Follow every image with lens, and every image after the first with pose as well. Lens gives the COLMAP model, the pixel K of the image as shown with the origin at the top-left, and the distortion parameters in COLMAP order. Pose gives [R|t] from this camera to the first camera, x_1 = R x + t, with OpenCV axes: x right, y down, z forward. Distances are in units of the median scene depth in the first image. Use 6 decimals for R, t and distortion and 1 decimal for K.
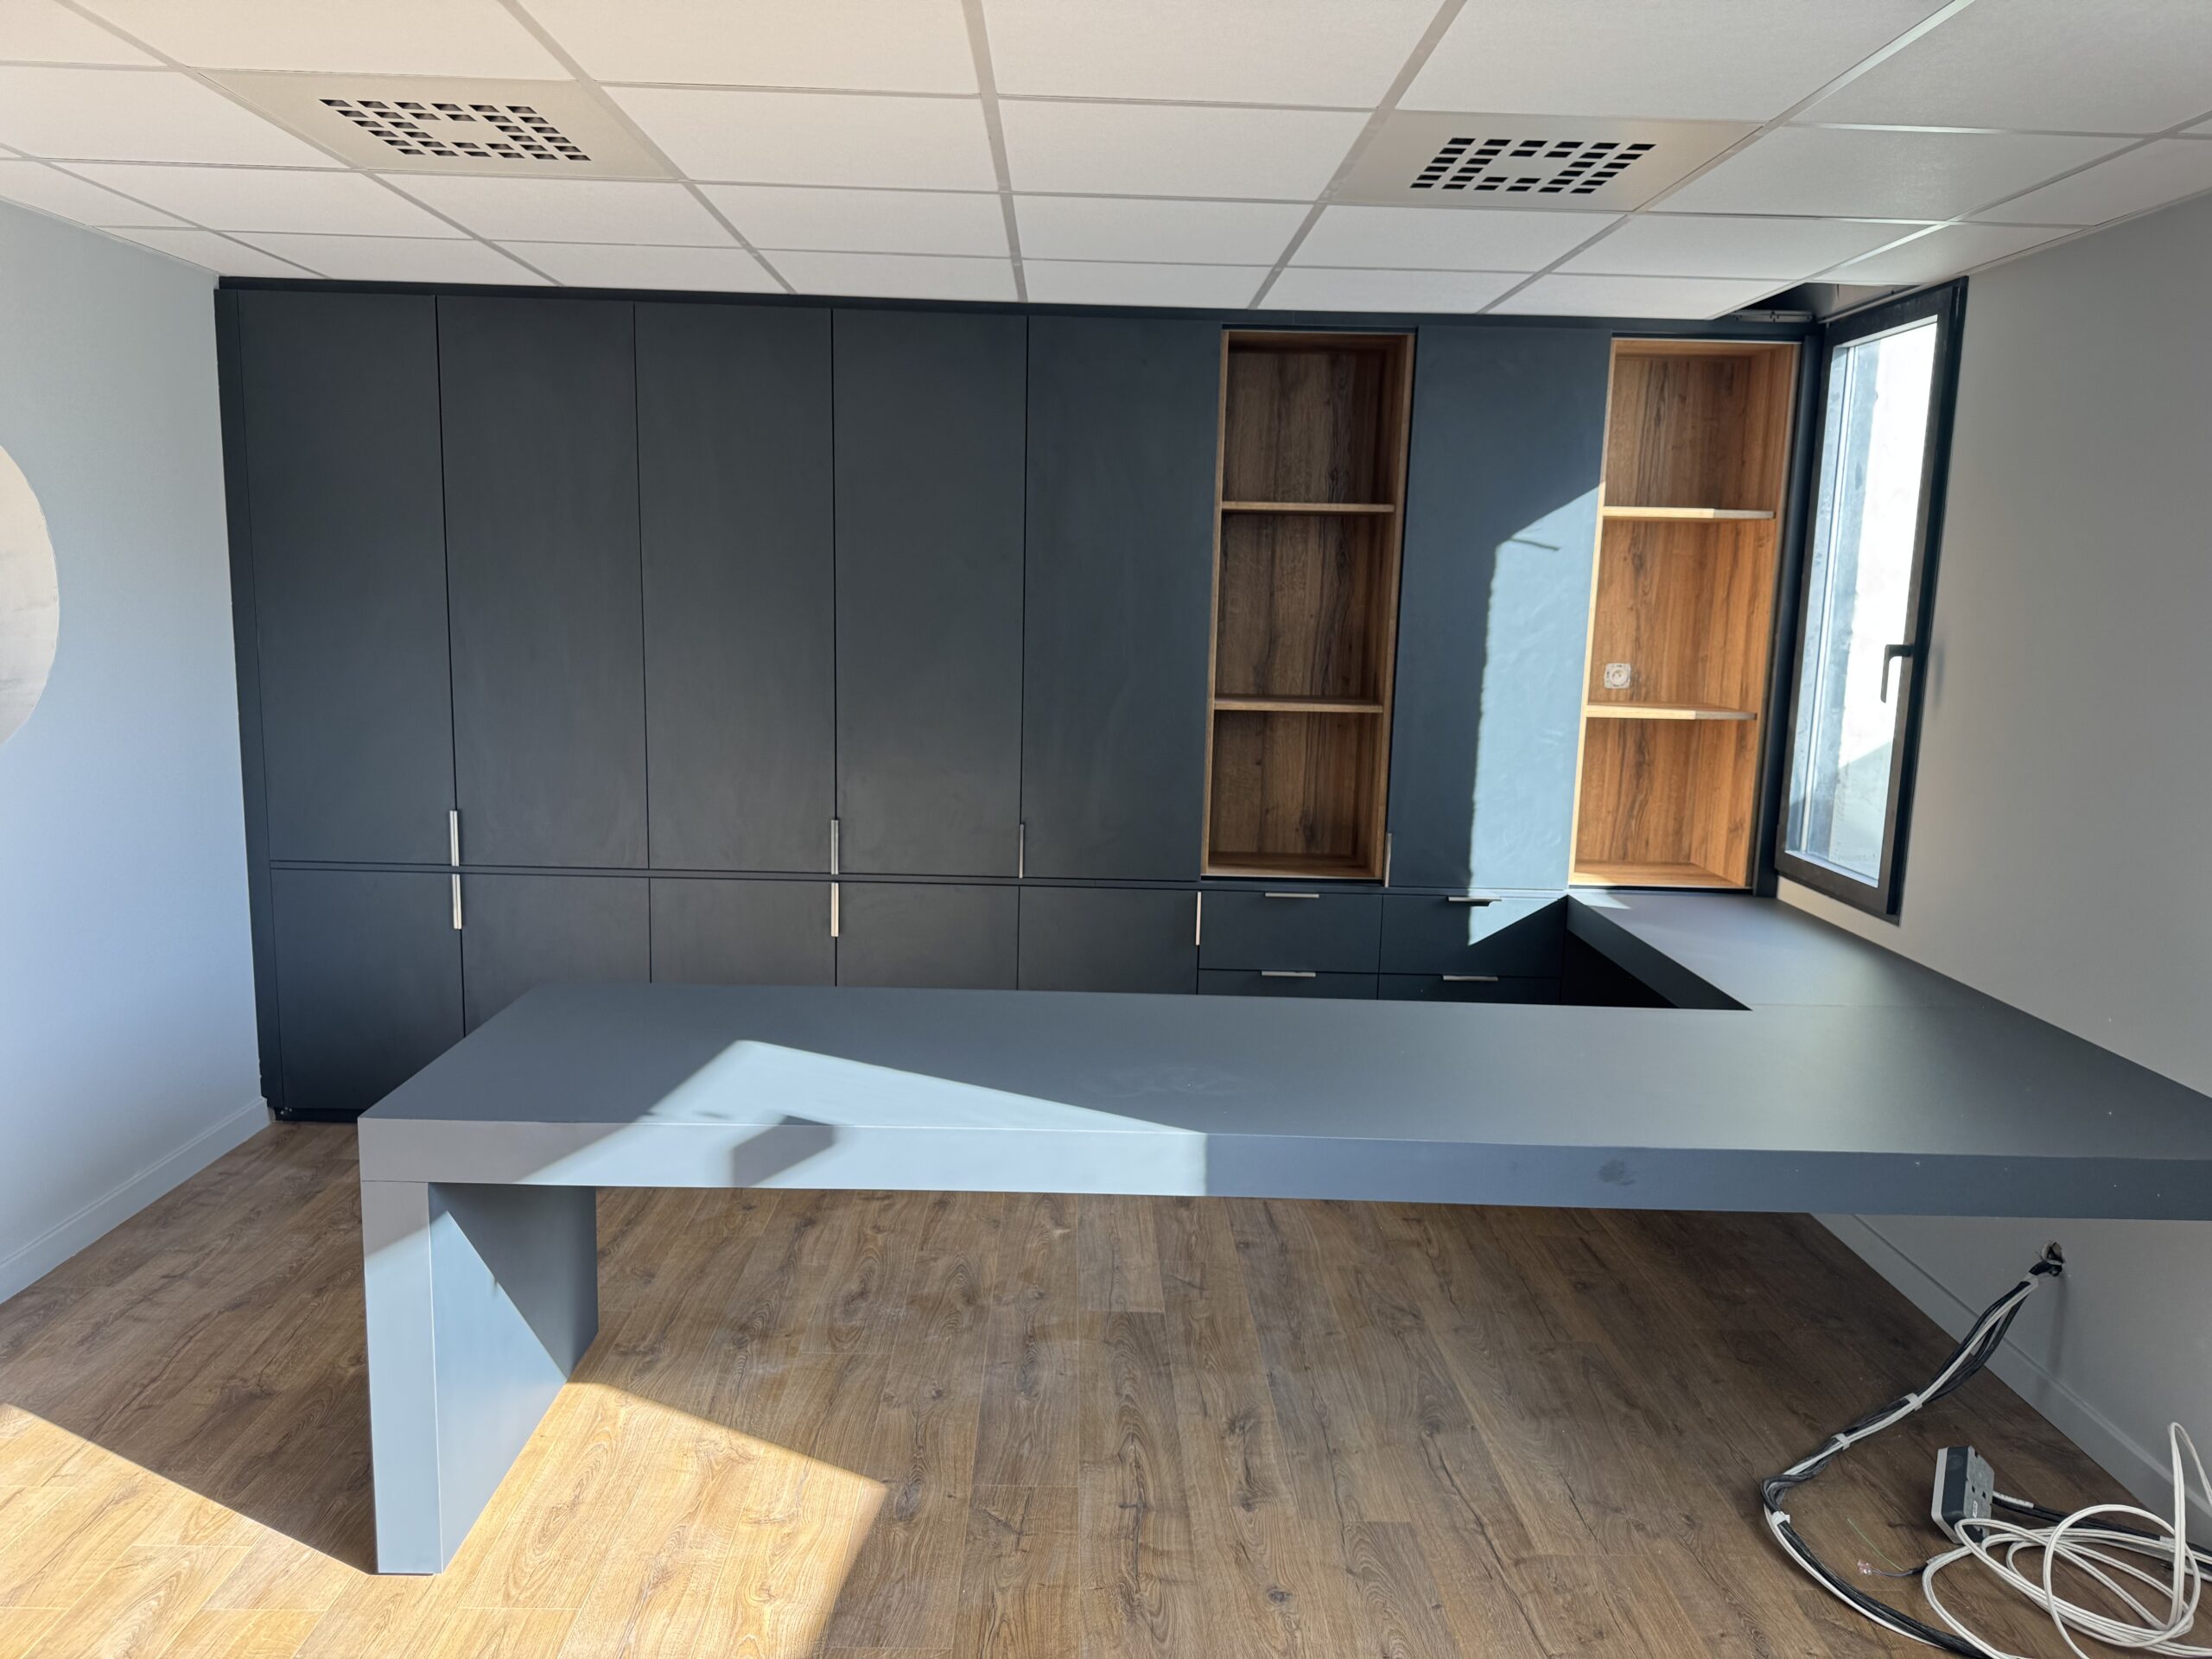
lens RADIAL K [[1568.3, 0, 1096.8], [0, 1568.3, 827.0], [0, 0, 1]] dist [0.032217, -0.035557]
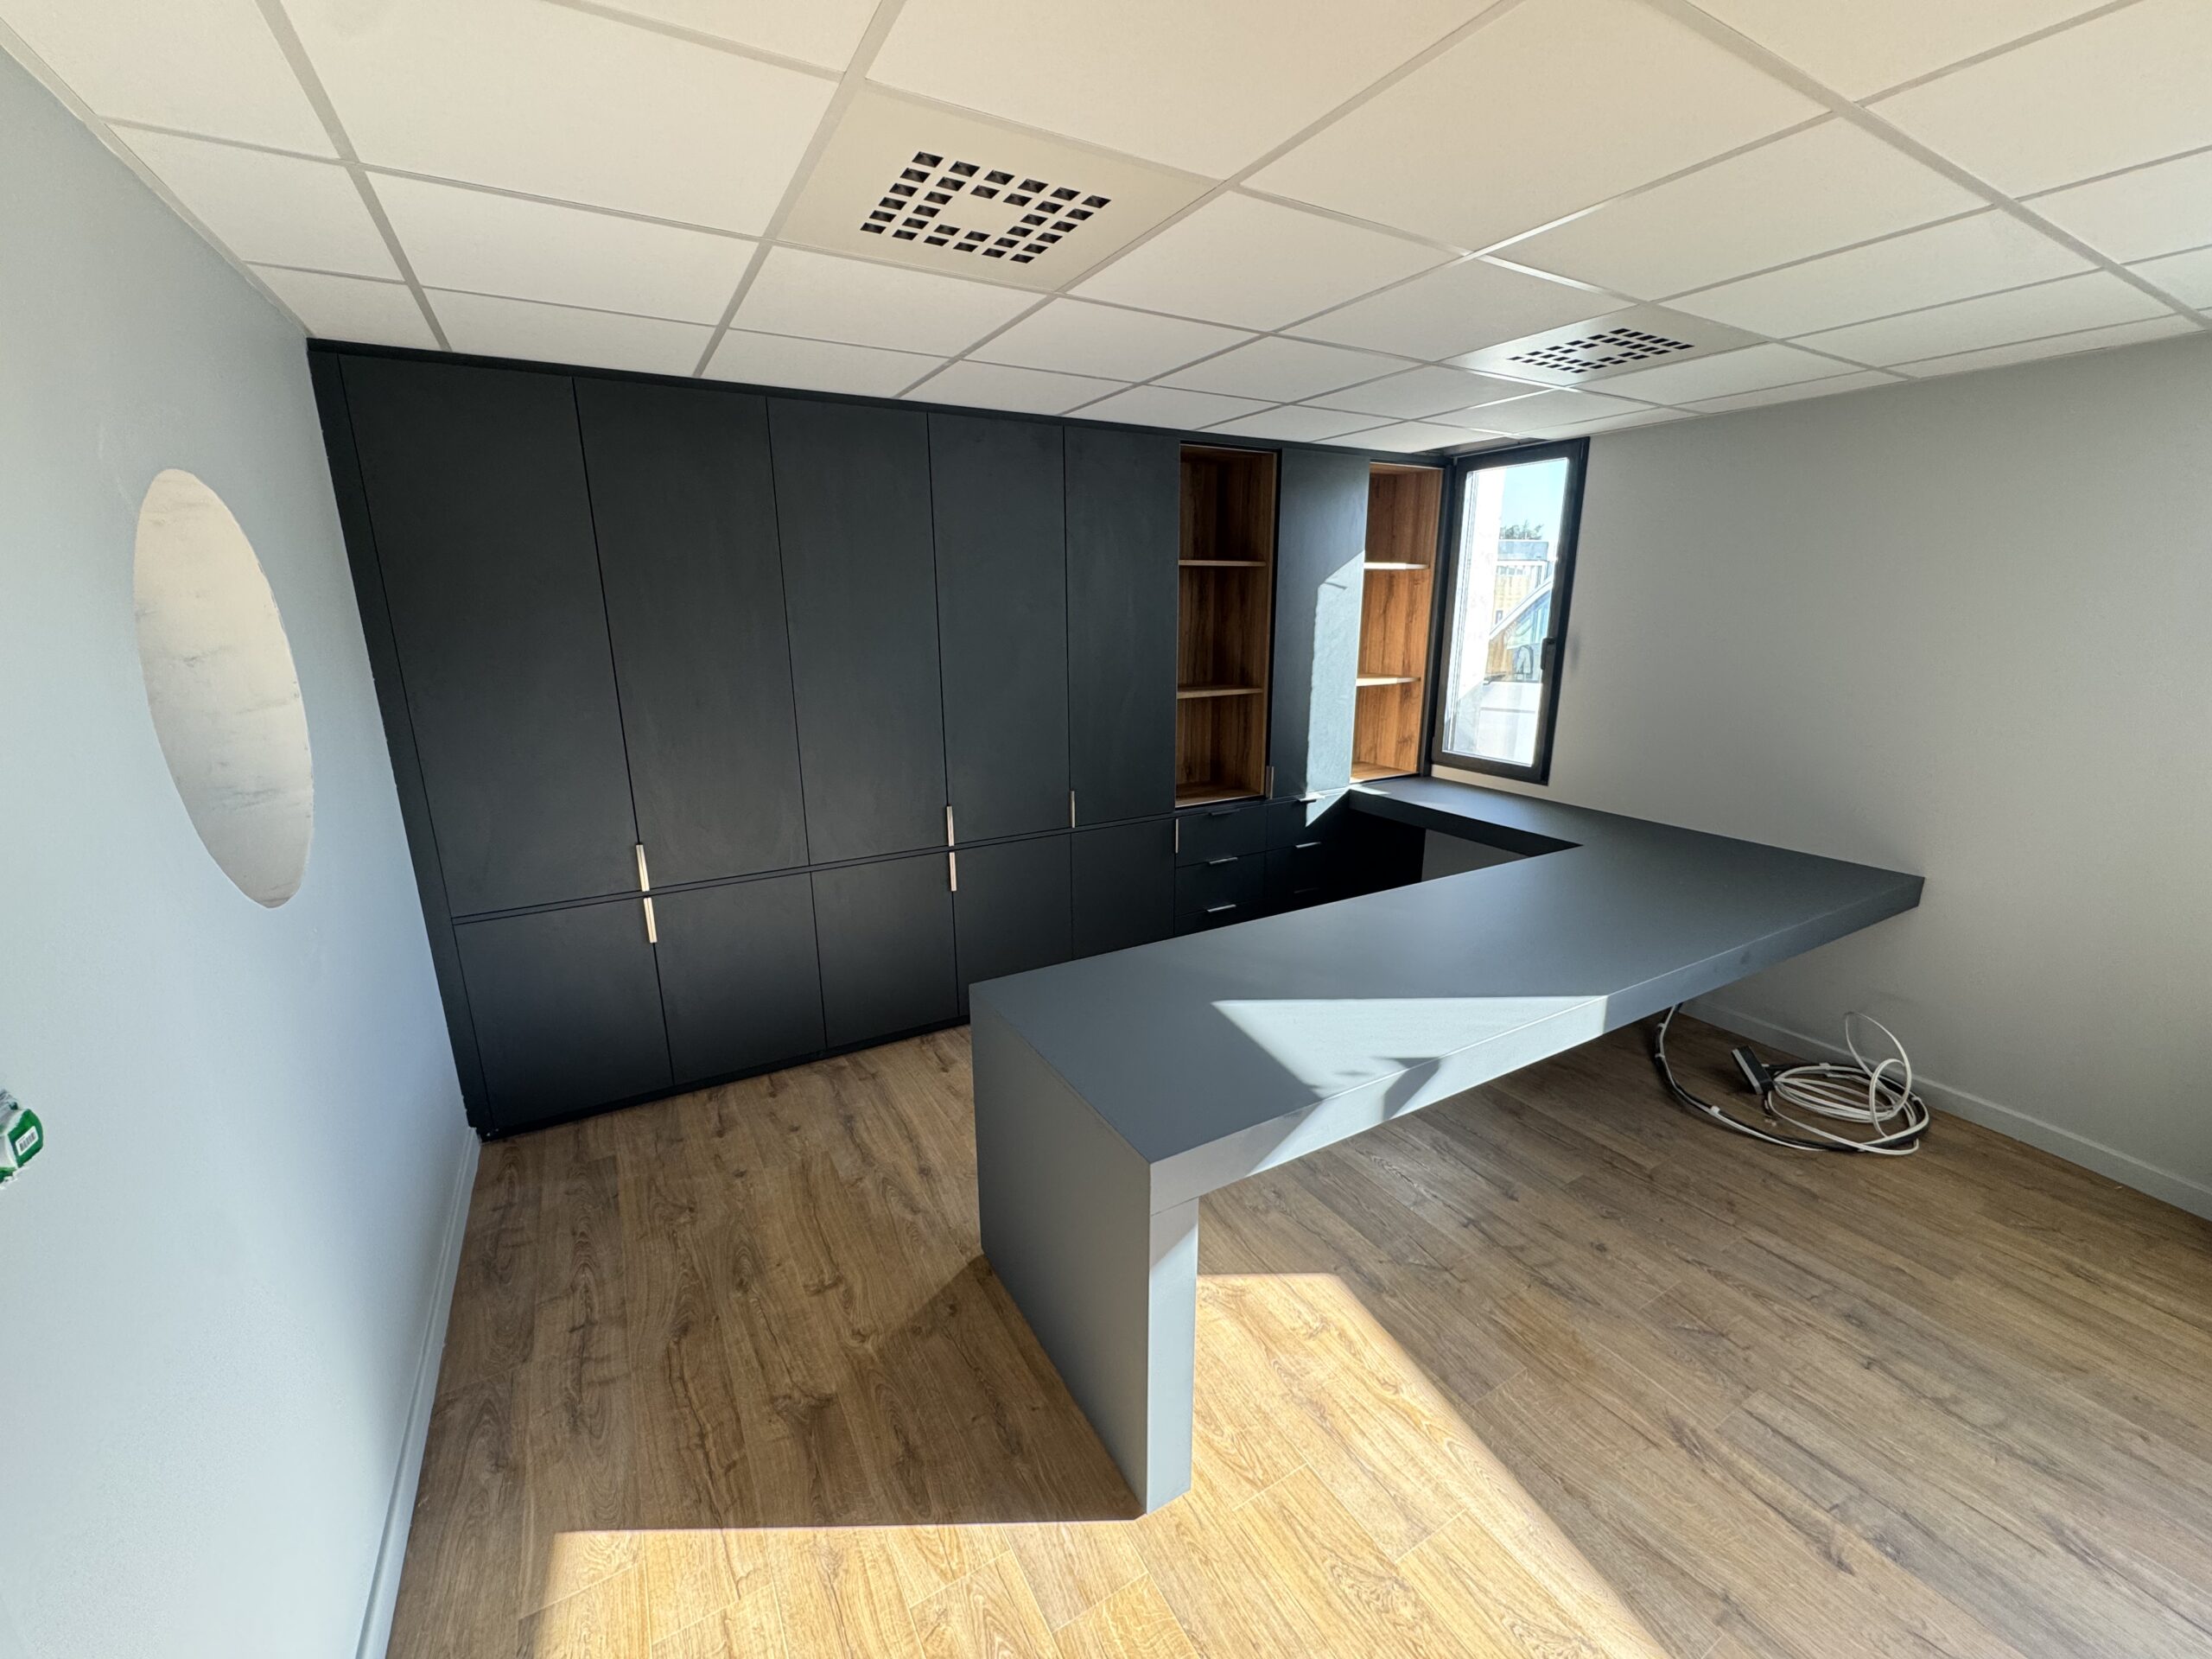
lens RADIAL K [[883.8, 0, 1099.1], [0, 883.8, 824.9], [0, 0, 1]] dist [-0.003472, 0.000186]
pose [[0.873048, -0.150571, 0.463805, -0.503431], [0.104168, 0.986766, 0.124265, -0.085680], [-0.476378, -0.060175, 0.877179, 0.332705]]
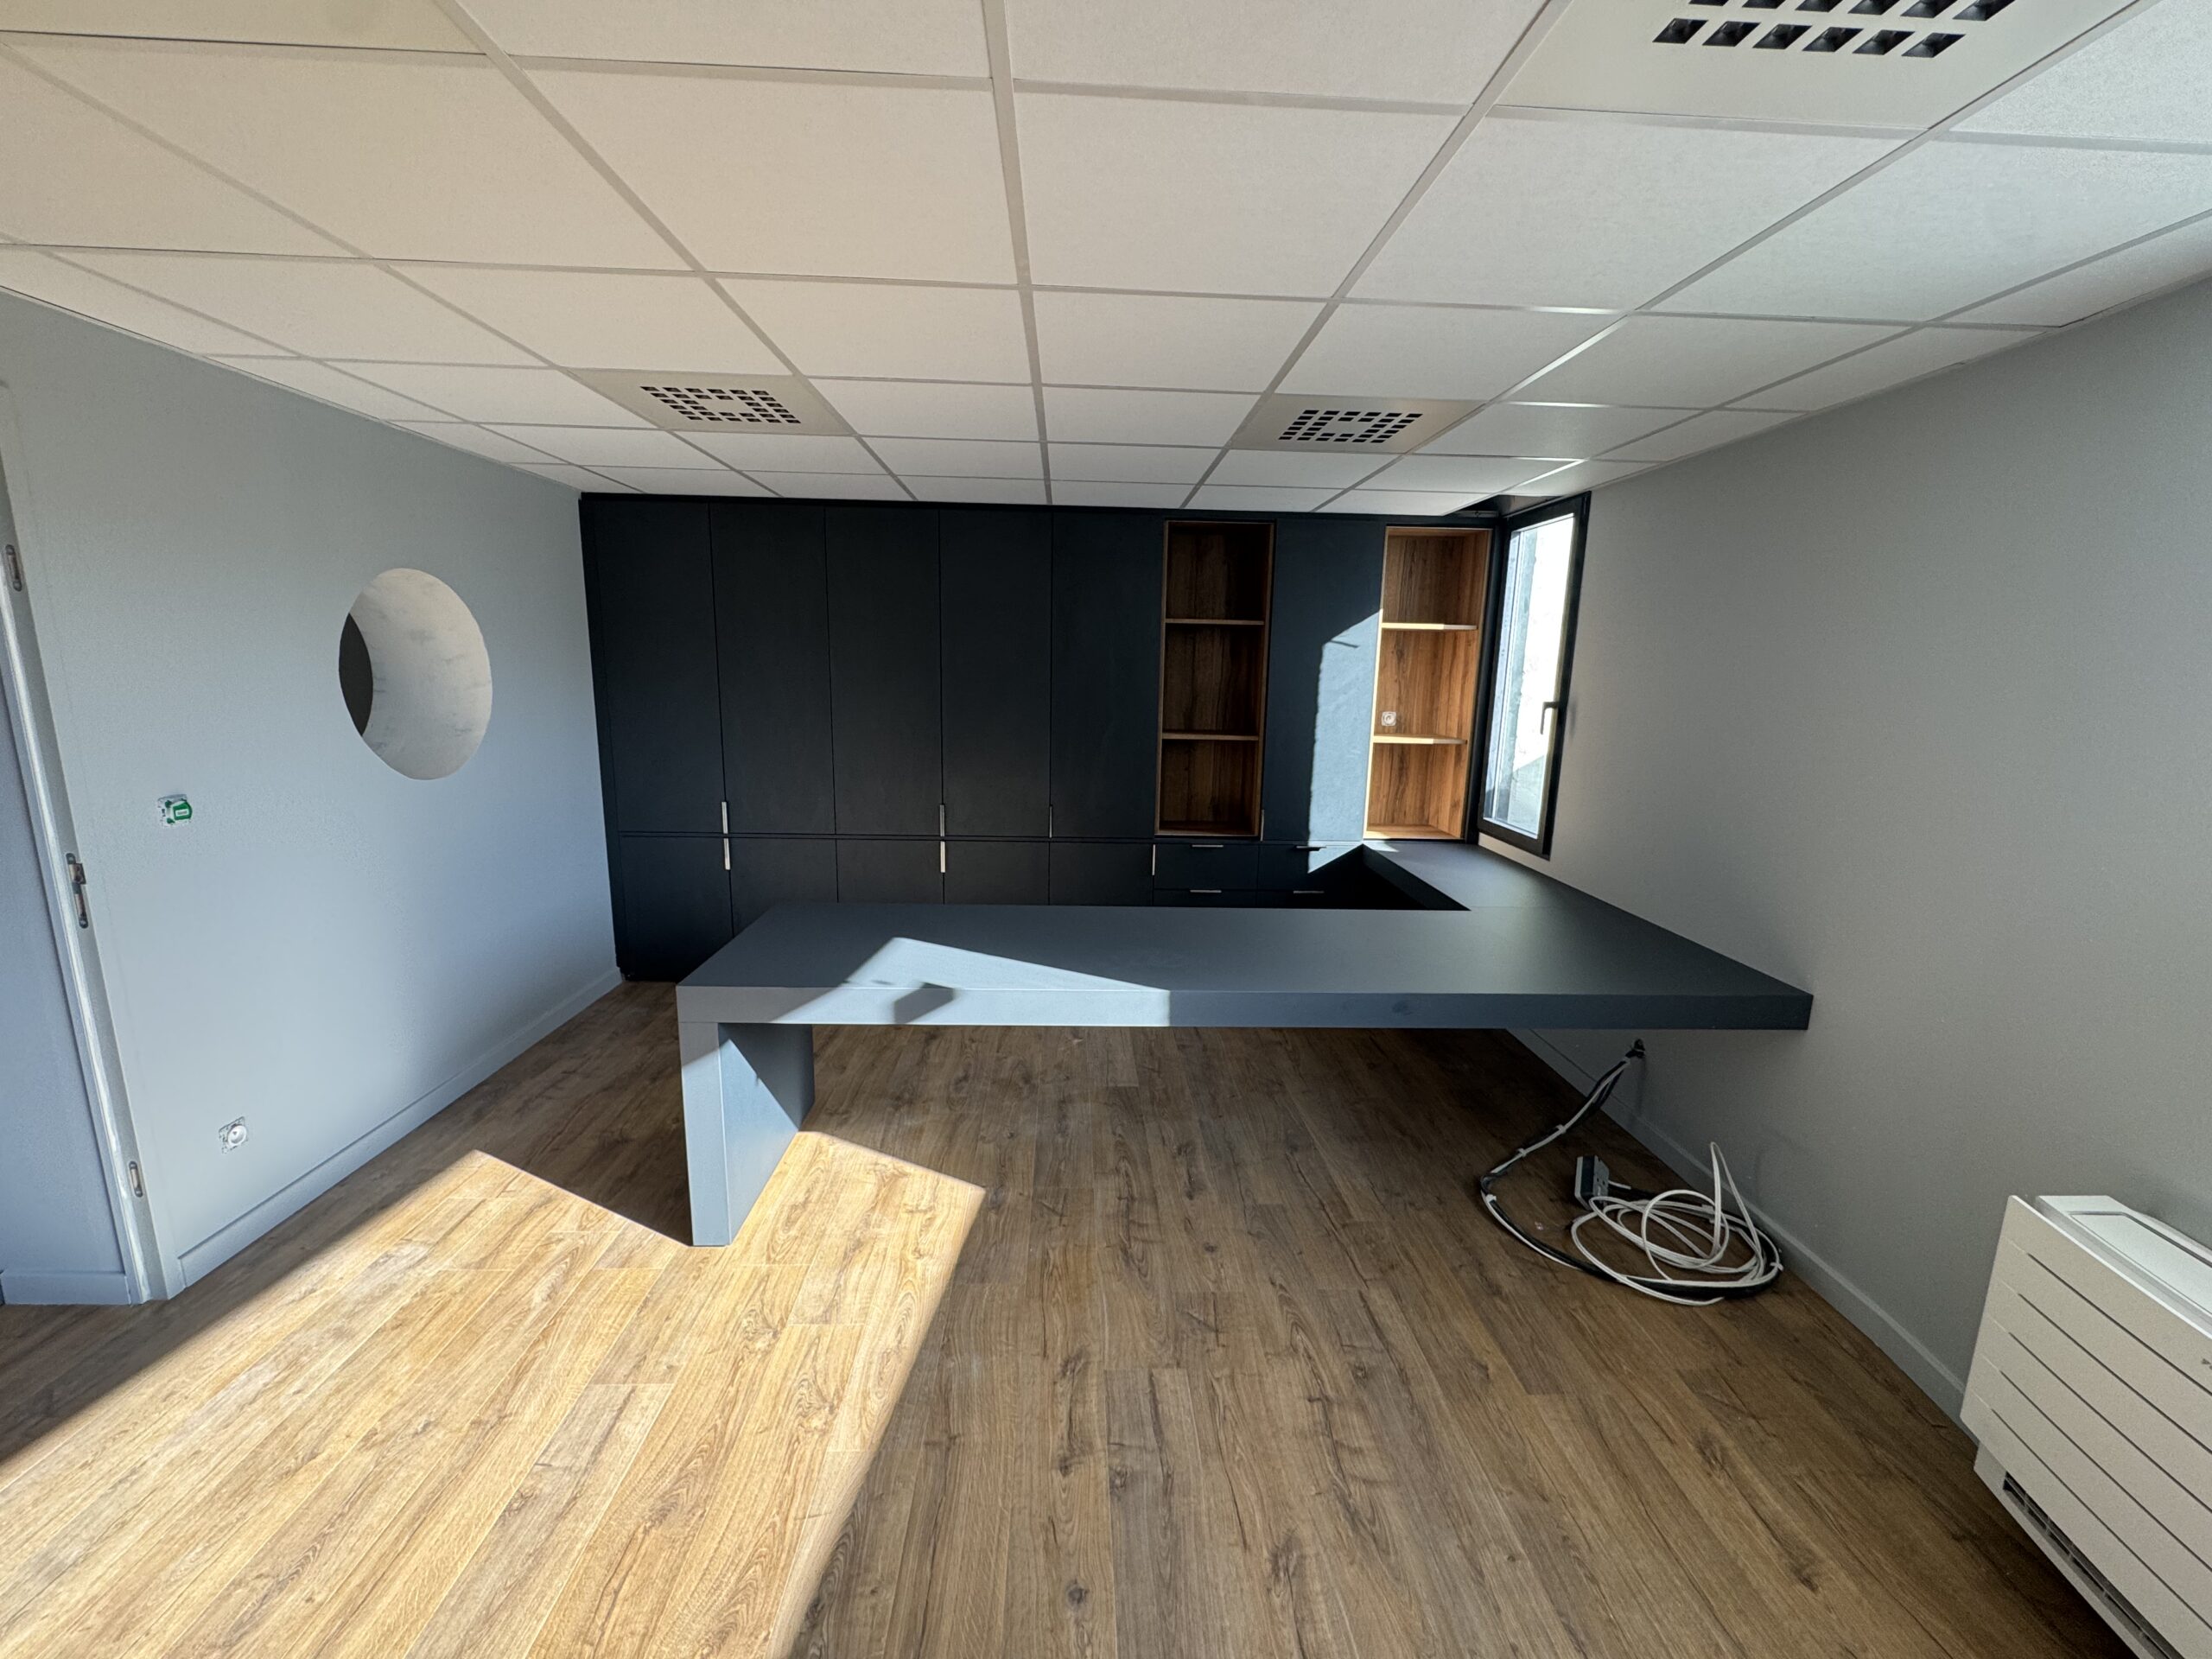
lens RADIAL K [[883.8, 0, 1103.1], [0, 883.8, 825.4], [0, 0, 1]] dist [-0.003472, 0.000186]
pose [[0.999714, -0.009290, 0.022058, -0.015437], [0.008691, 0.999596, 0.027069, -0.008699], [-0.022301, -0.026869, 0.999390, 0.022378]]
